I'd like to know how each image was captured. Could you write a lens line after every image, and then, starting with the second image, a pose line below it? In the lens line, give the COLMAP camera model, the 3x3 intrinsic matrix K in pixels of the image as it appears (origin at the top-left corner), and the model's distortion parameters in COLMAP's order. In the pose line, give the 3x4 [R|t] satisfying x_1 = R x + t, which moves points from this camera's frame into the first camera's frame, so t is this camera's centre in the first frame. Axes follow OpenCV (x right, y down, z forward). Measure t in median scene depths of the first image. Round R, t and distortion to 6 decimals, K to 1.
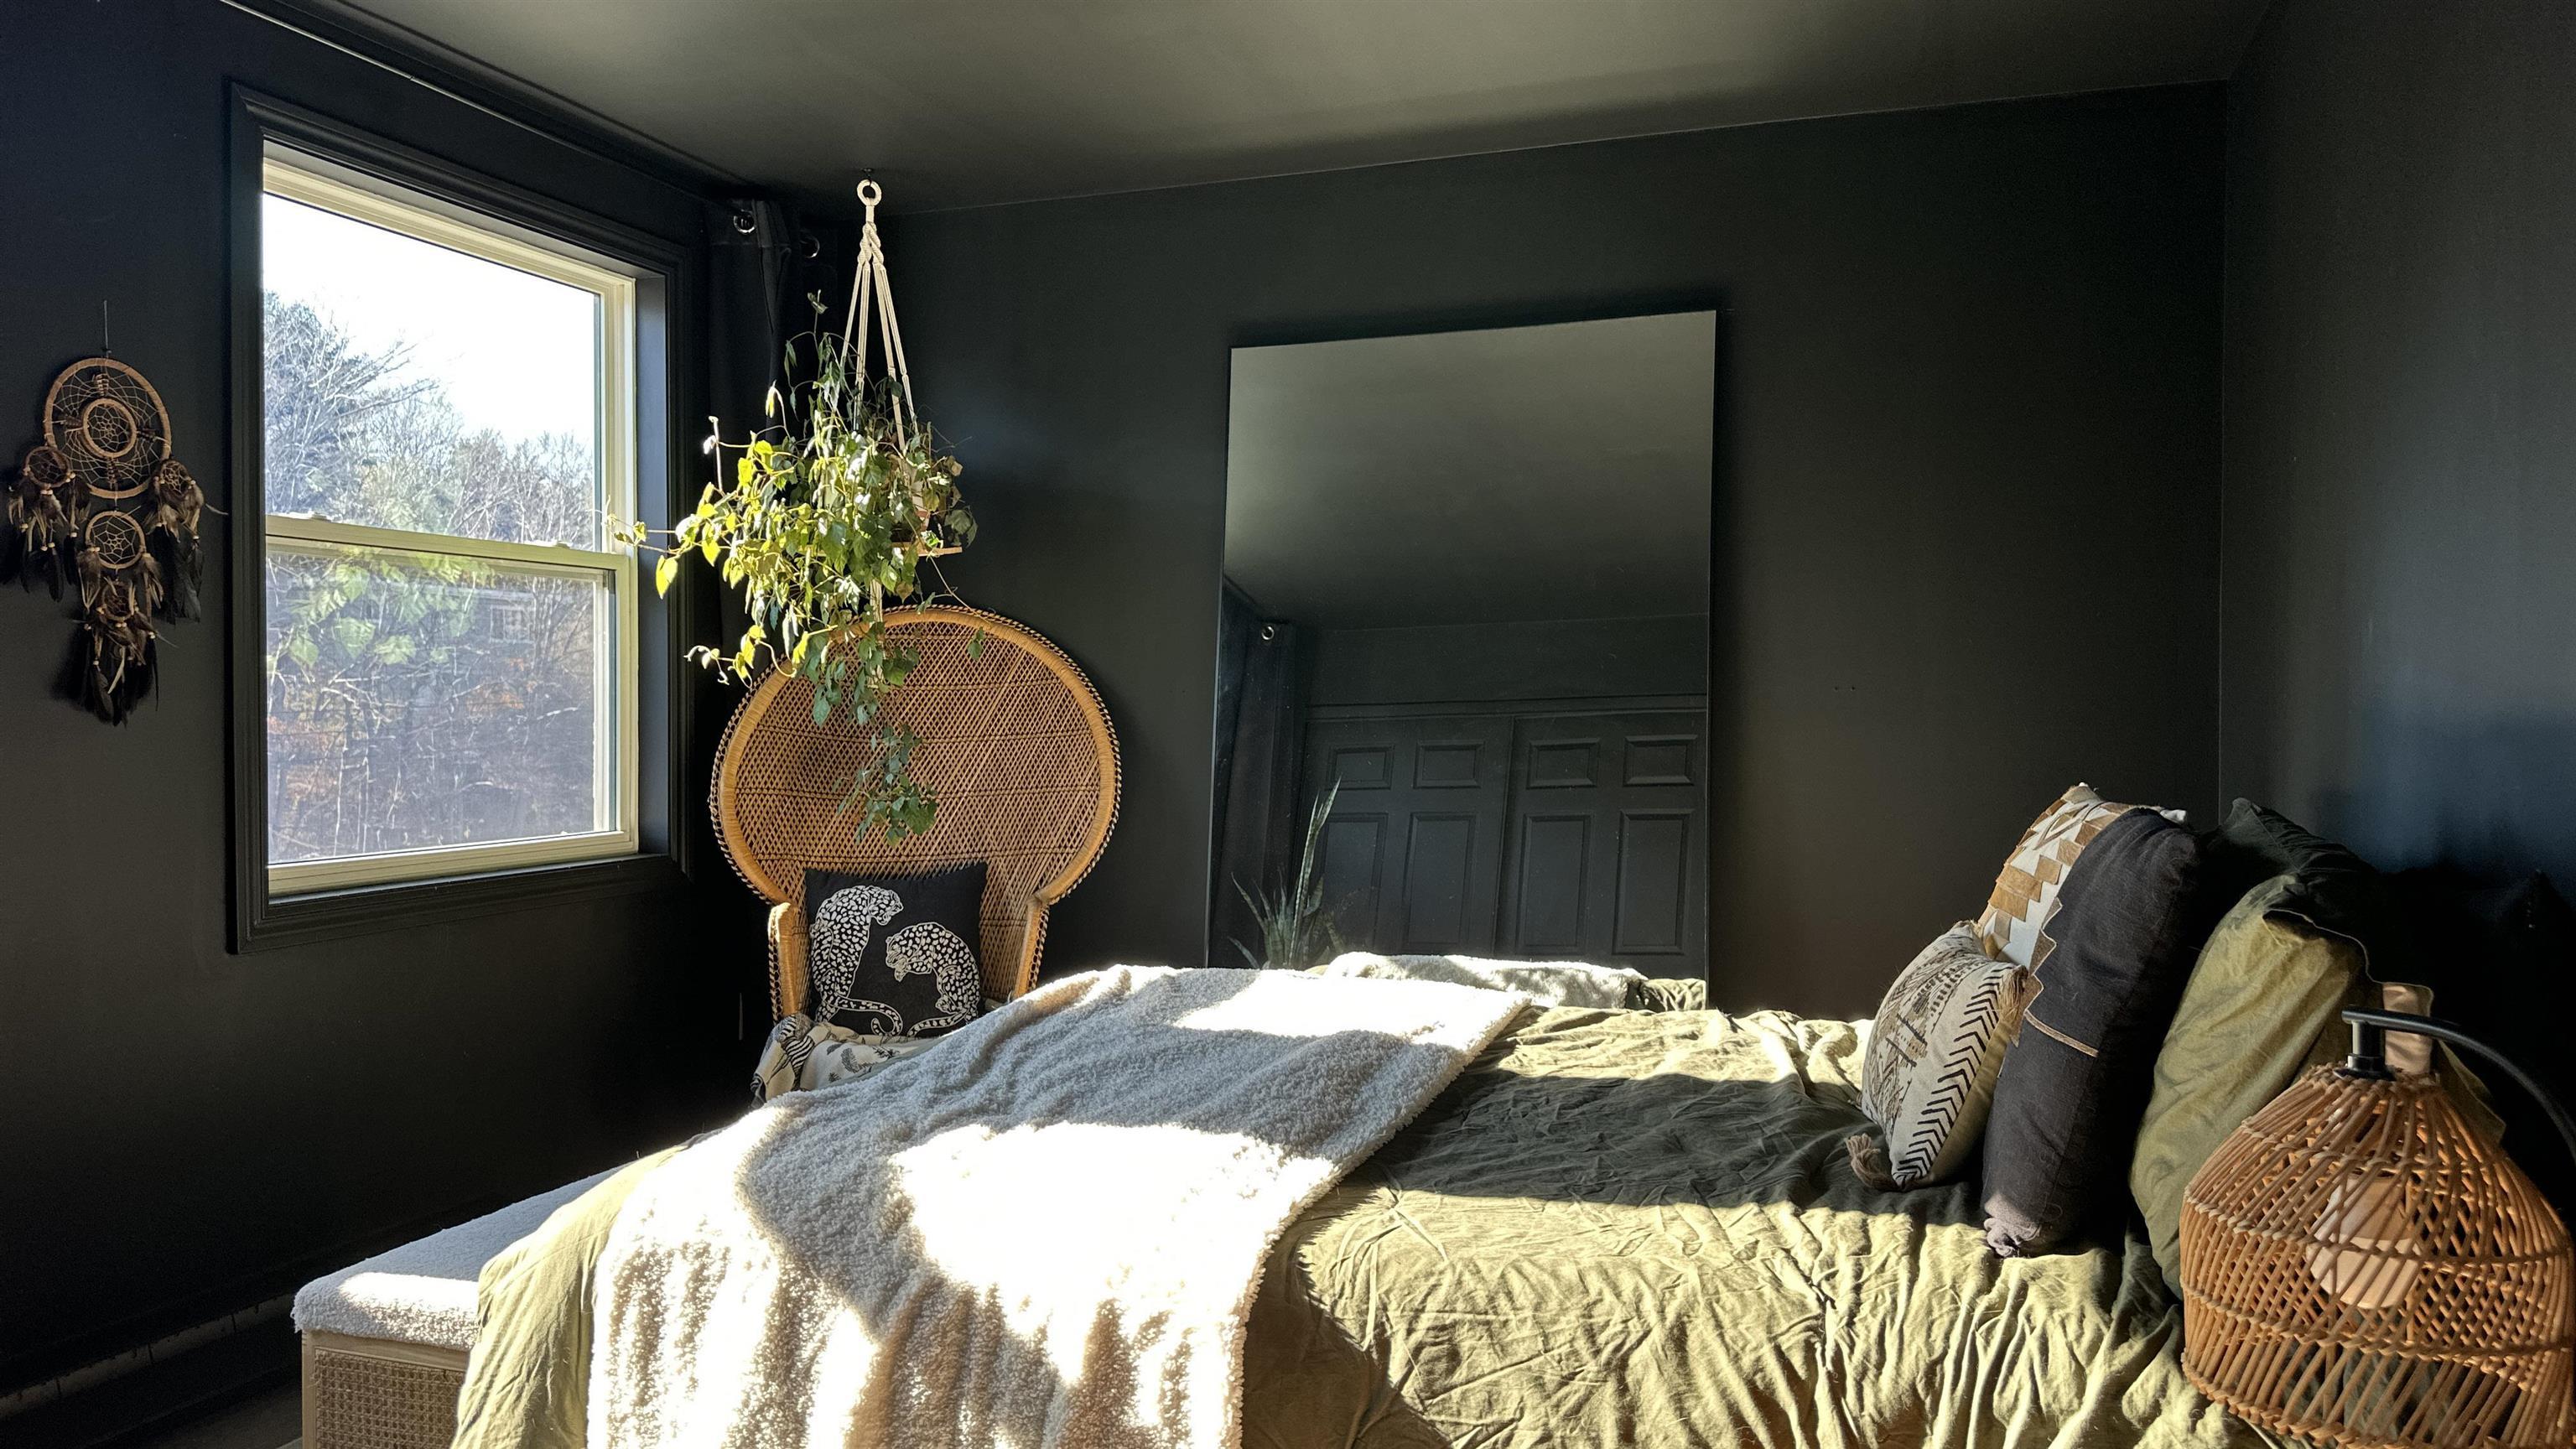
lens RADIAL K [[1793.4, 0, 1287.9], [0, 1793.4, 718.5], [0, 0, 1]] dist [0.054416, -0.035612]
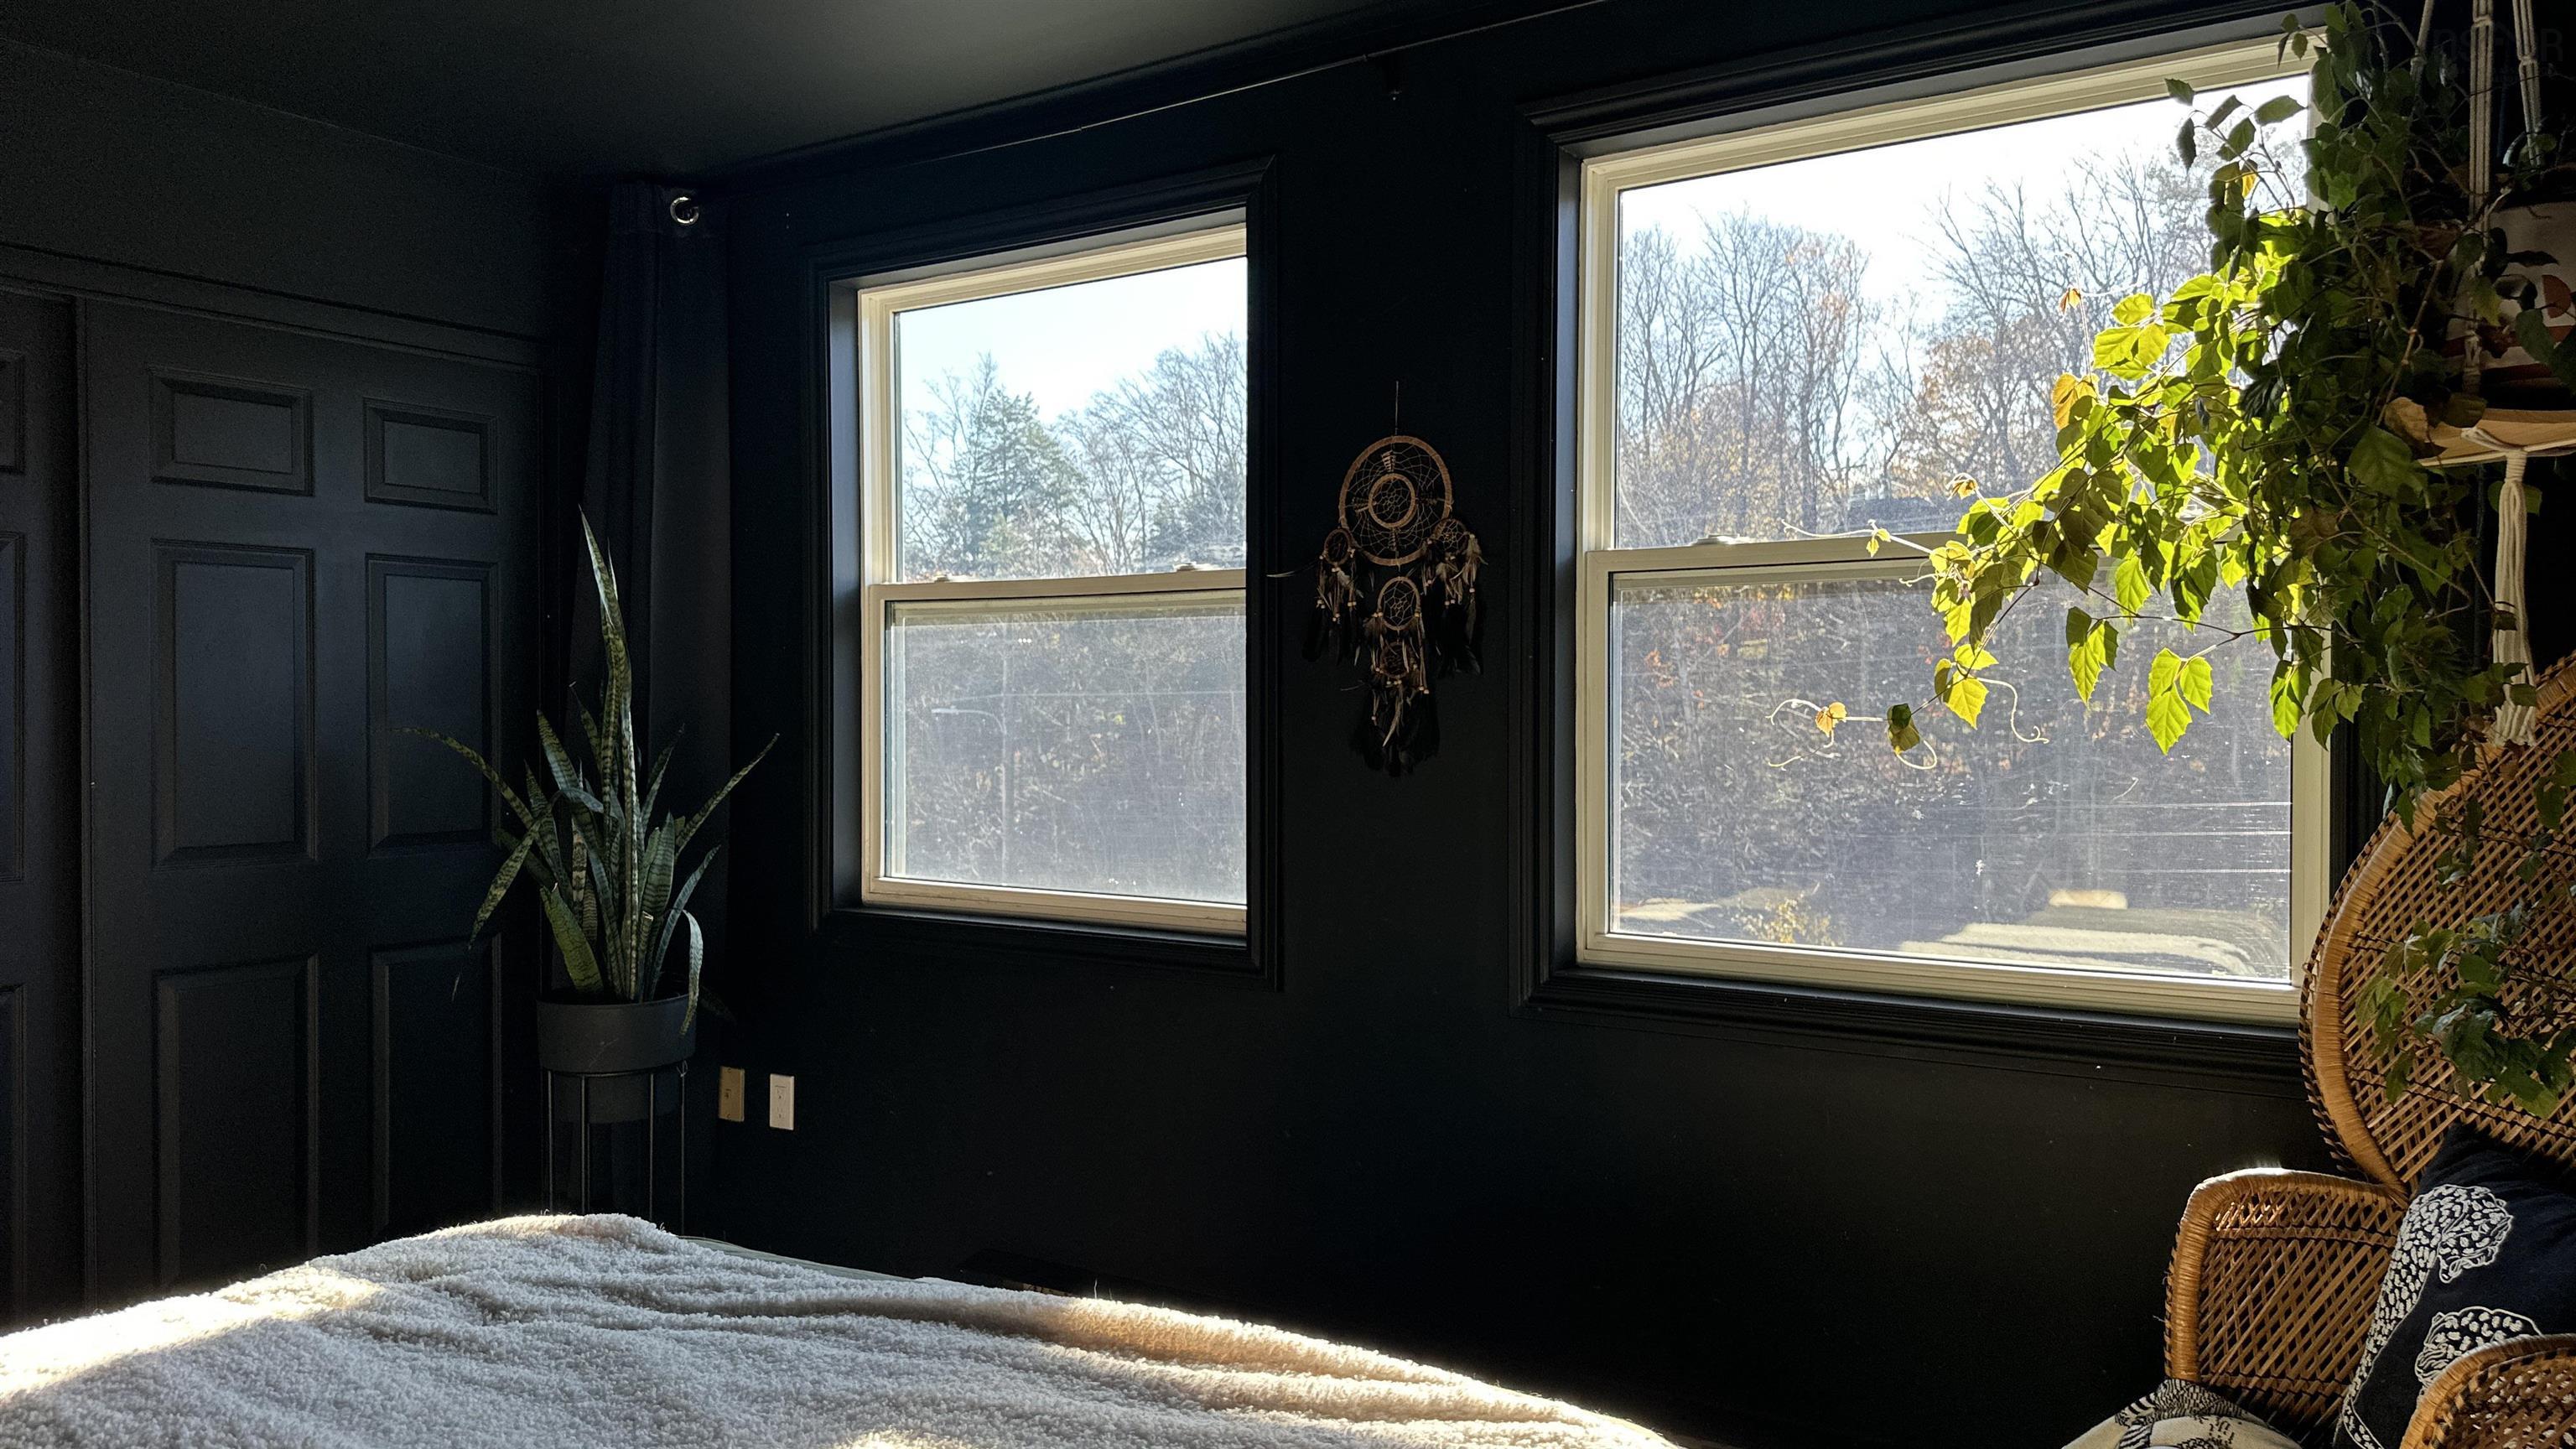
lens RADIAL K [[1793.4, 0, 1306.2], [0, 1793.4, 732.9], [0, 0, 1]] dist [0.054416, -0.035612]
pose [[-0.236836, 0.009715, -0.971501, 0.396600], [-0.007587, 0.999901, 0.011848, -0.033817], [0.971520, 0.010176, -0.236739, 1.197118]]
